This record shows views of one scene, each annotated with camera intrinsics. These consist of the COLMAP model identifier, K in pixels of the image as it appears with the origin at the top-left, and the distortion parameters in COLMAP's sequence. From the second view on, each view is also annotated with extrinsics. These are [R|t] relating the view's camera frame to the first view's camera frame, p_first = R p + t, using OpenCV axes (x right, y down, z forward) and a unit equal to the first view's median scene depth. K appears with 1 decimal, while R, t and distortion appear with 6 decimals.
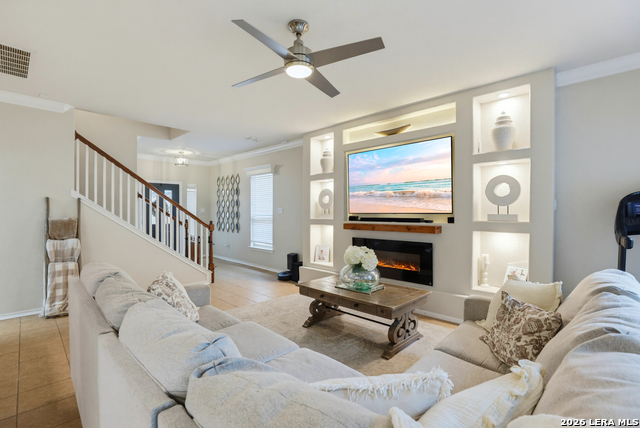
lens RADIAL K [[309.5, 0, 320.0], [0, 309.5, 214.0], [0, 0, 1]] dist [-0.002142, -0.000205]
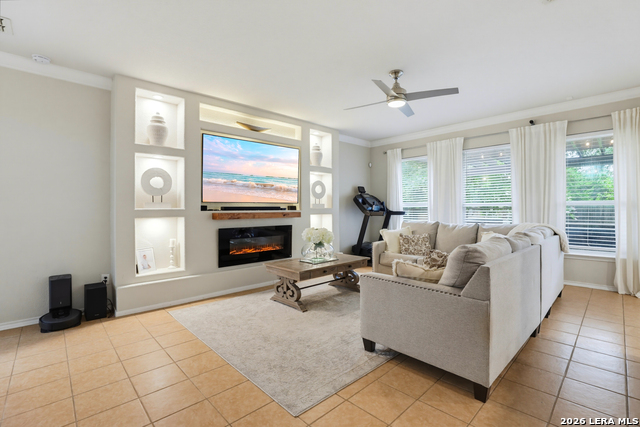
lens RADIAL K [[303.1, 0, 328.4], [0, 303.1, 213.1], [0, 0, 1]] dist [-0.000709, 0.000041]
pose [[0.008027, -0.022607, 0.999712, -0.837750], [0.002420, 0.999742, 0.022588, 0.010797], [-0.999965, 0.002238, 0.008080, 0.723560]]
